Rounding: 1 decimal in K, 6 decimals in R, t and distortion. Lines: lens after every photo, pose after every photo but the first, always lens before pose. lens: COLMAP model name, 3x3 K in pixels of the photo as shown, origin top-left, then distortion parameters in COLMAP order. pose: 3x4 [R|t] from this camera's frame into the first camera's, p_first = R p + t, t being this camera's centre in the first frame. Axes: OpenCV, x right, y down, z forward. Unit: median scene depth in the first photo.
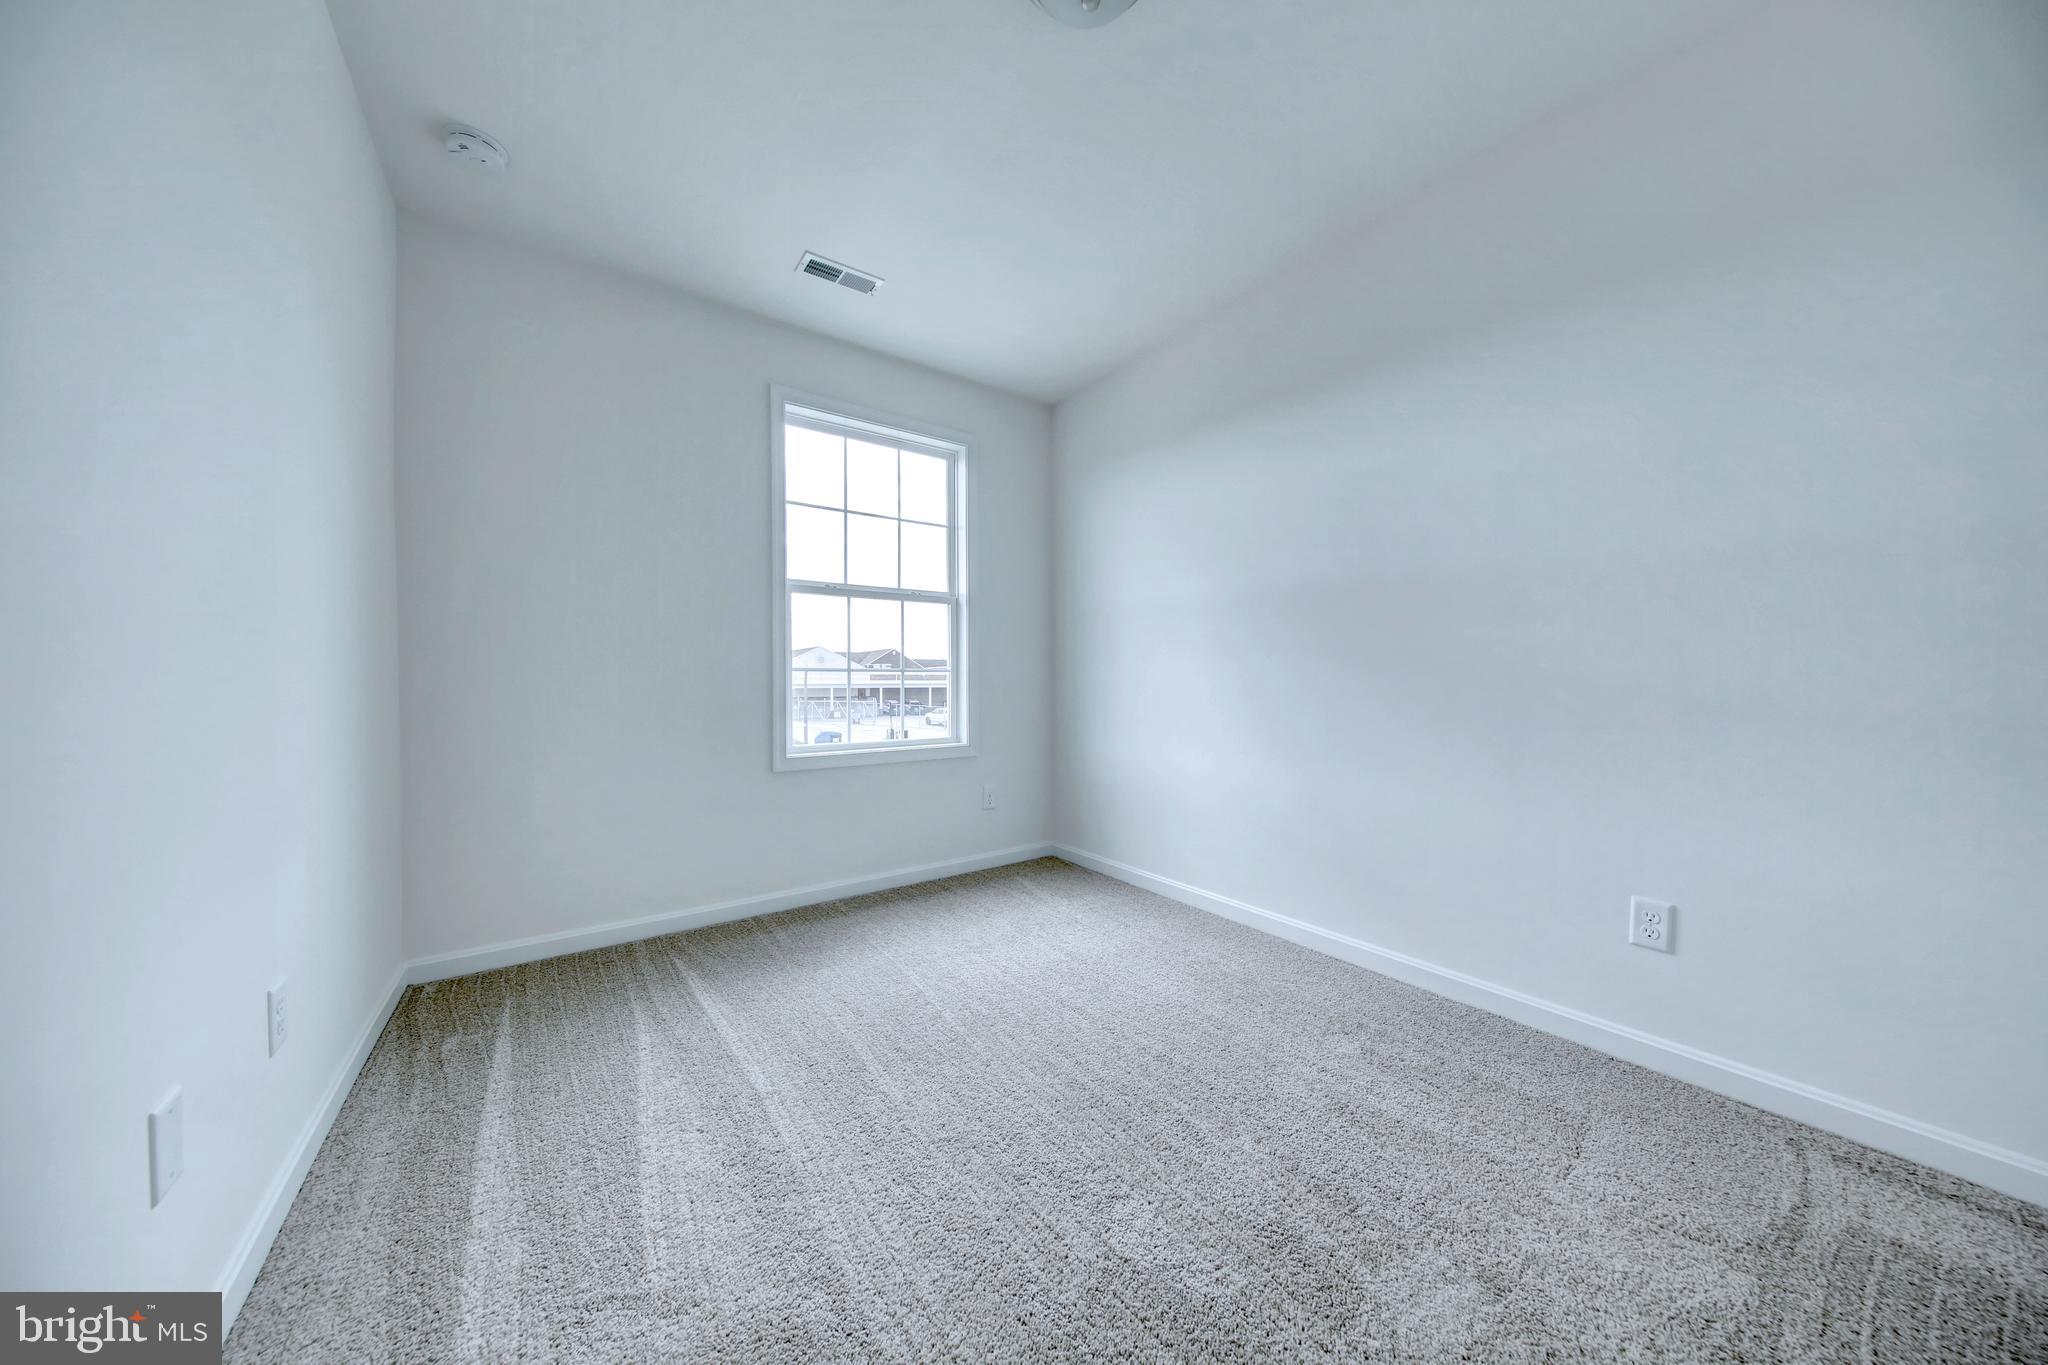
lens RADIAL K [[644.6, 0, 1029.5], [0, 644.6, 683.6], [0, 0, 1]] dist [0.016566, -0.004781]
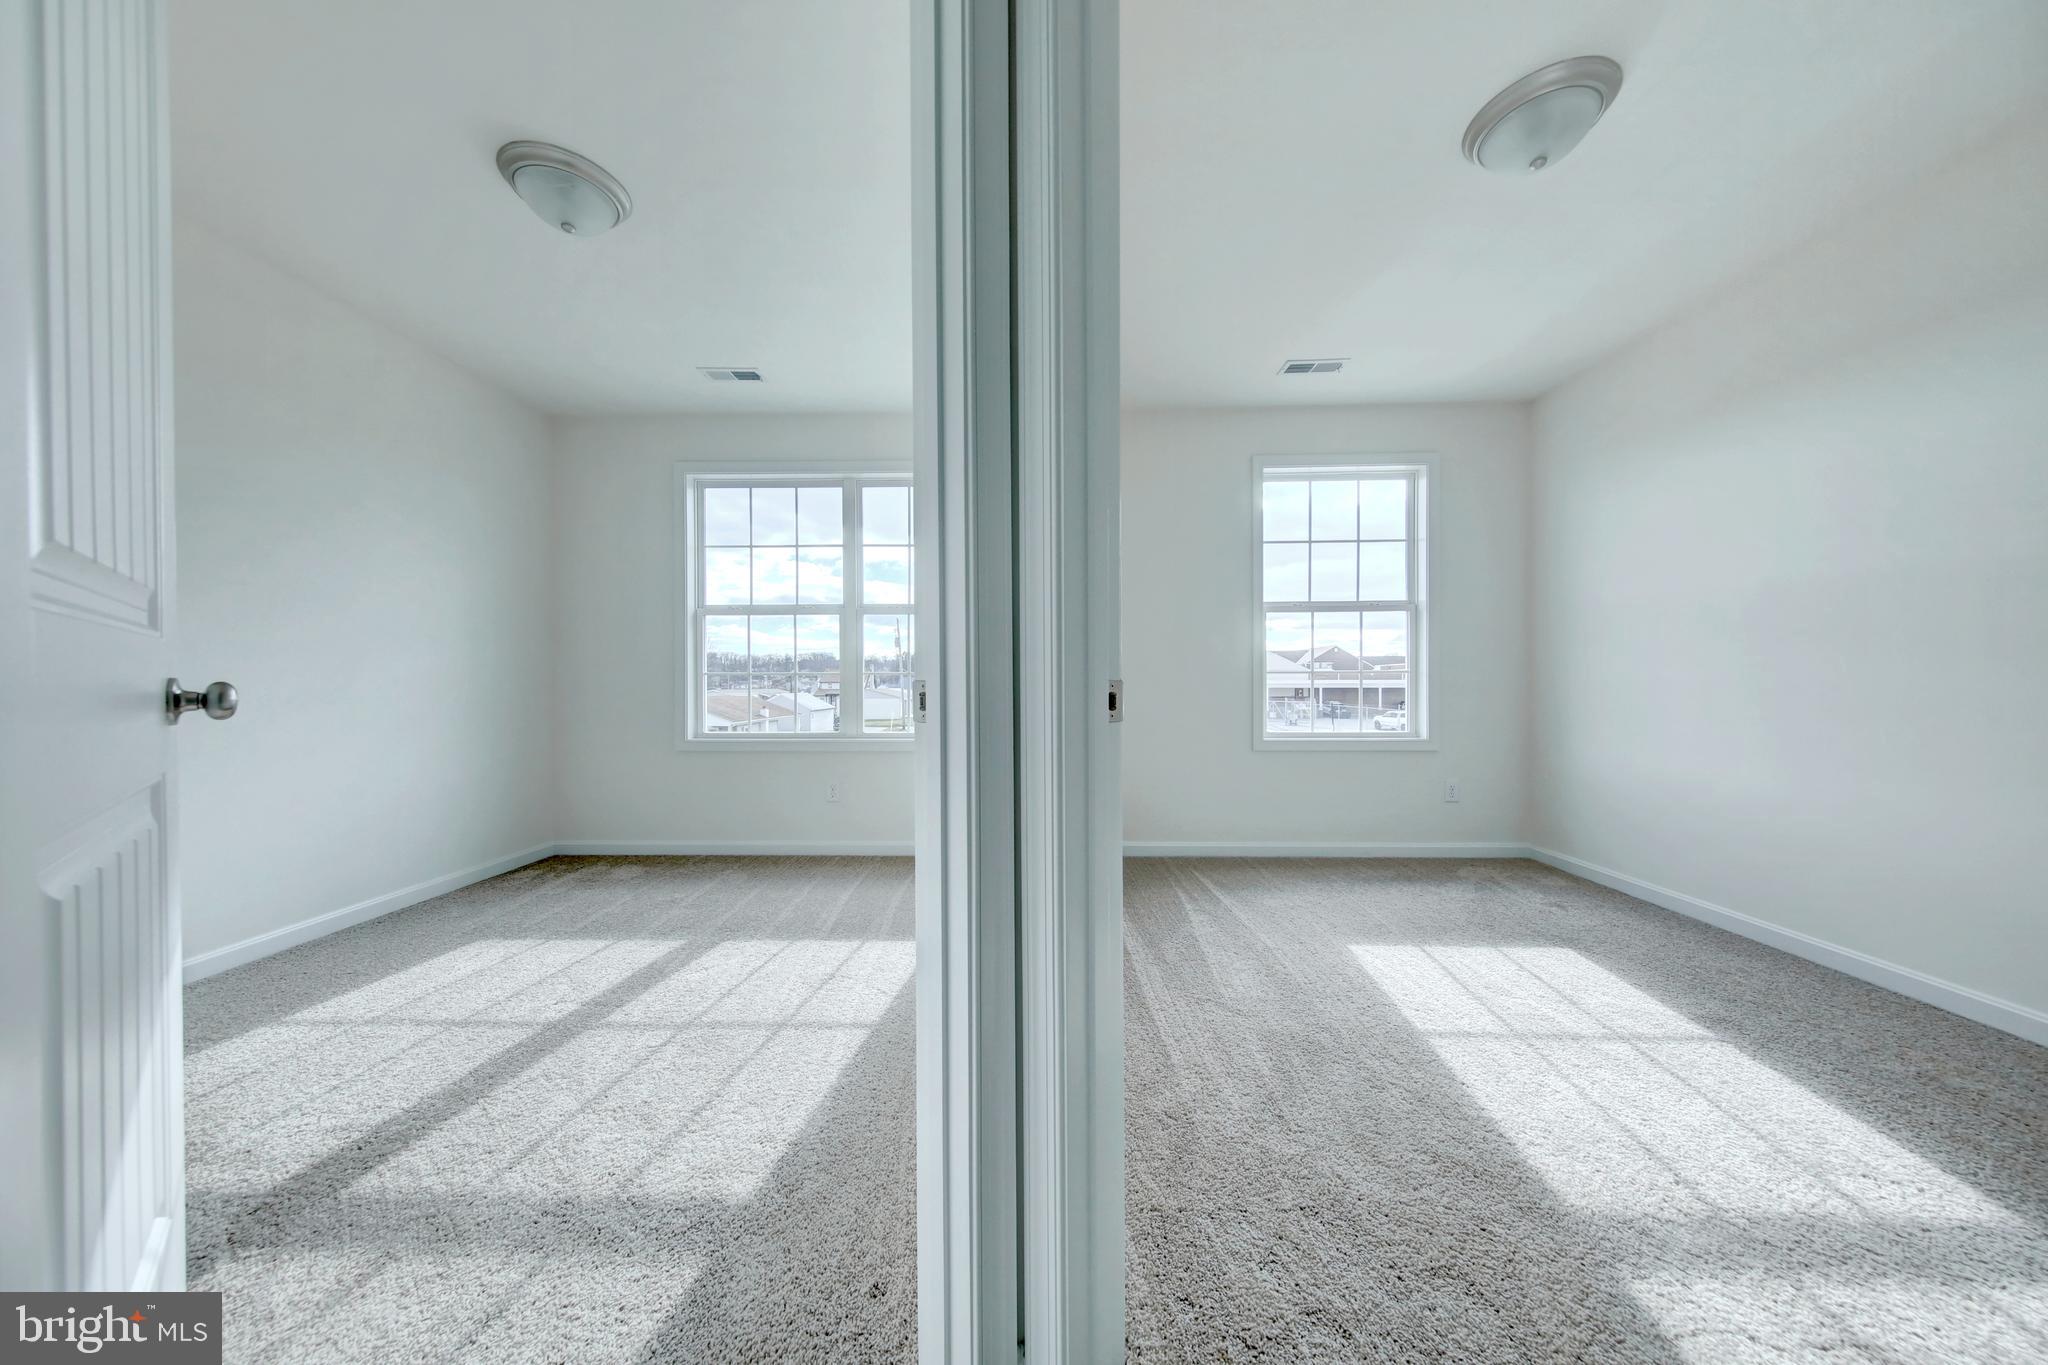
lens RADIAL K [[644.6, 0, 1029.5], [0, 644.6, 683.6], [0, 0, 1]] dist [0.016566, -0.004781]
pose [[0.796752, 0.002582, -0.604301, 0.030065], [-0.002077, 0.999997, 0.001535, 0.000042], [0.604303, 0.000032, 0.796755, -0.281064]]
